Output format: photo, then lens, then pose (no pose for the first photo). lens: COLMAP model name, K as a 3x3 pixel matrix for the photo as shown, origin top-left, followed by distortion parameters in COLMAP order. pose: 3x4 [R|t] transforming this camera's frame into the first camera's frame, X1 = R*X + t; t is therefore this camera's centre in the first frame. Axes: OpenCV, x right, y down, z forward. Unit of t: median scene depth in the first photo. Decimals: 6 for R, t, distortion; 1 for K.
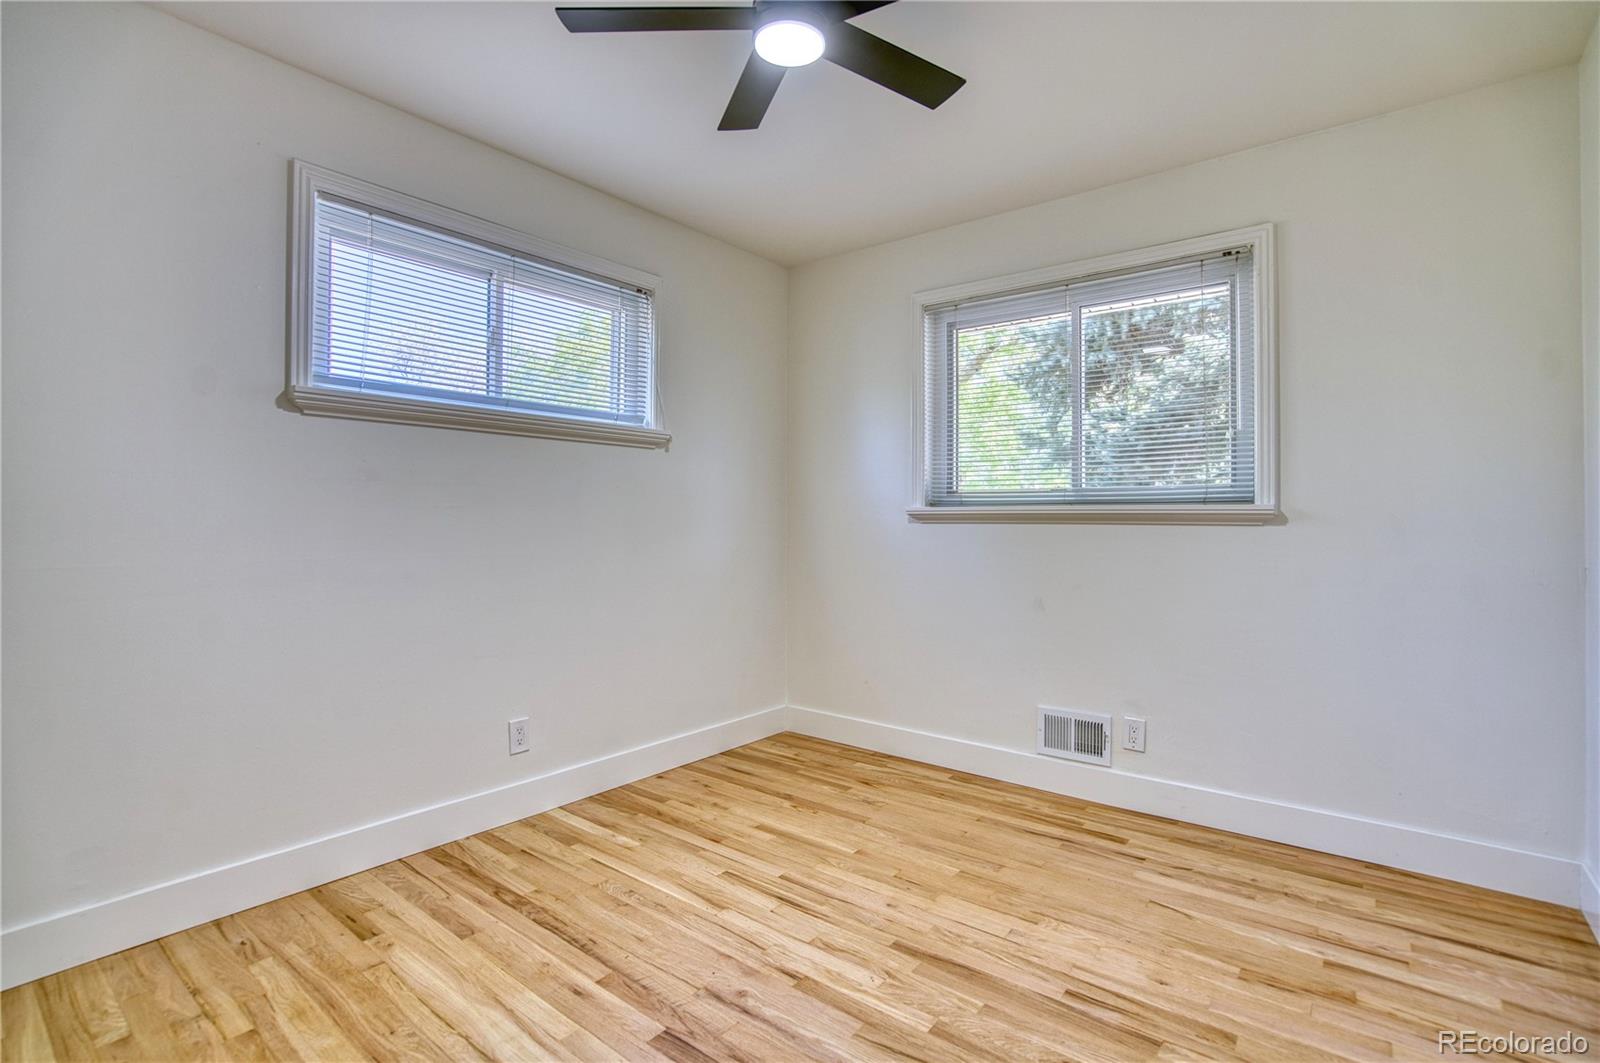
lens RADIAL K [[737.7, 0, 800.5], [0, 737.7, 527.1], [0, 0, 1]] dist [-0.043496, 0.013707]
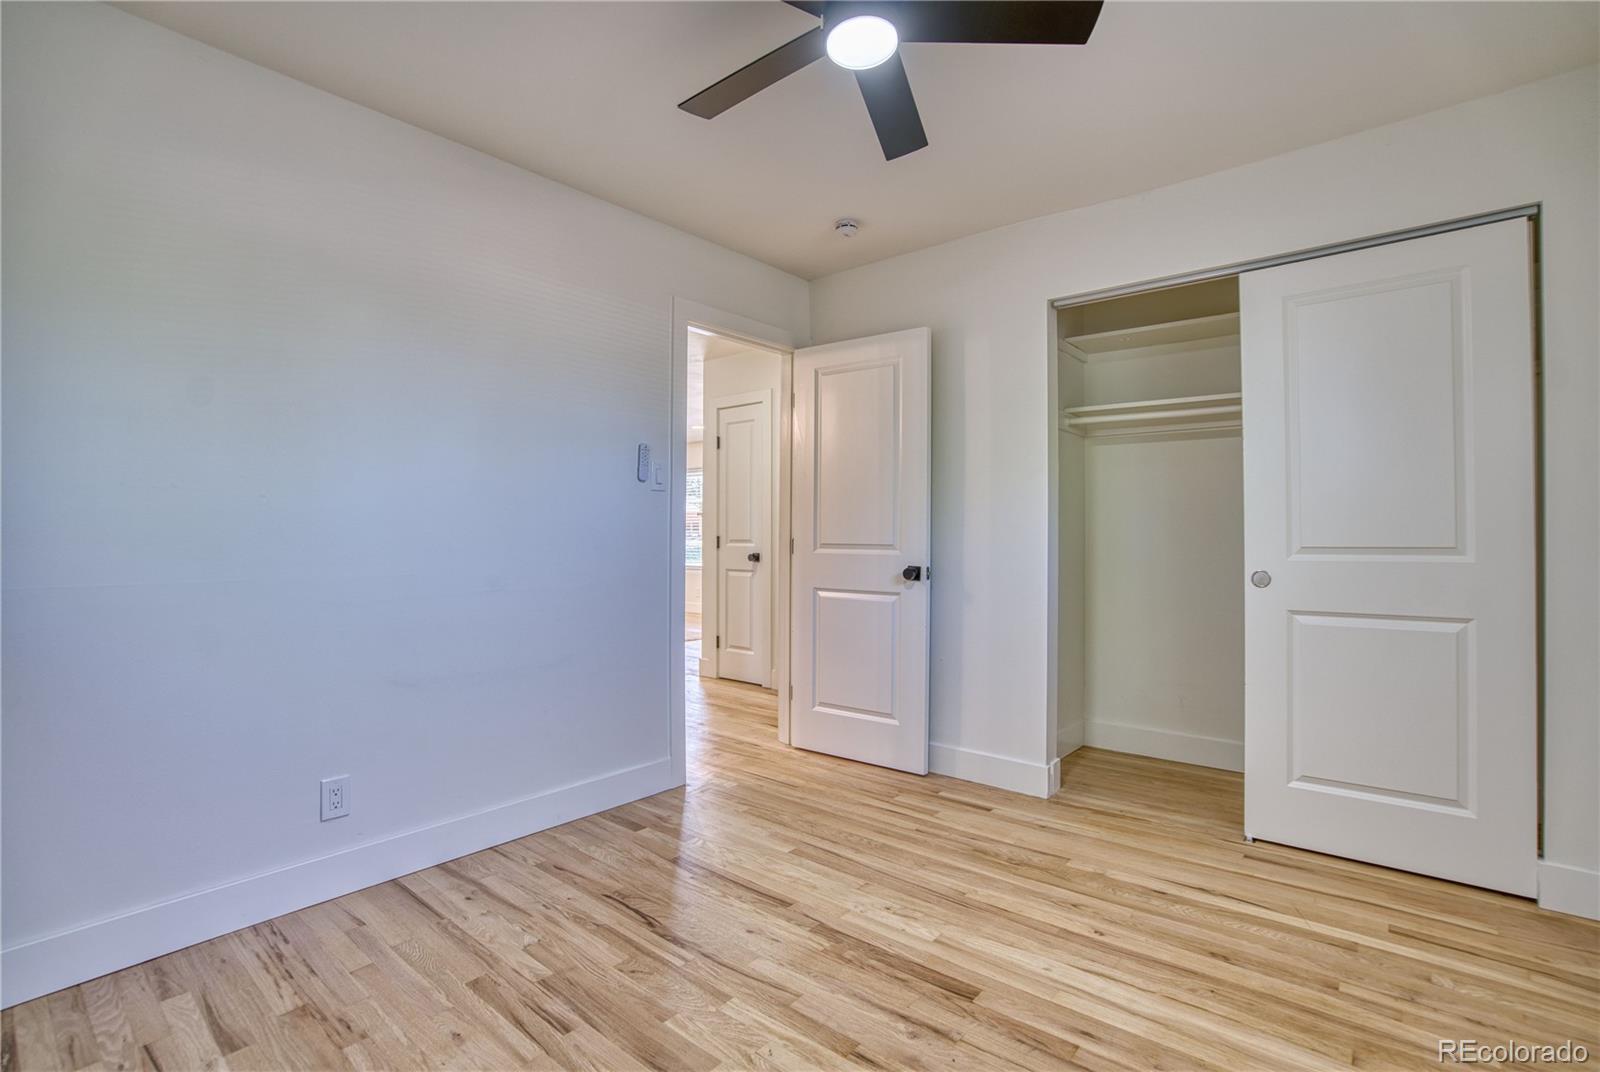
lens RADIAL K [[737.7, 0, 804.8], [0, 737.7, 533.2], [0, 0, 1]] dist [-0.043496, 0.013707]
pose [[-0.999689, -0.001681, 0.024883, 0.038029], [-0.001758, 0.999994, -0.003092, -0.006140], [-0.024878, -0.003135, -0.999686, 1.978580]]
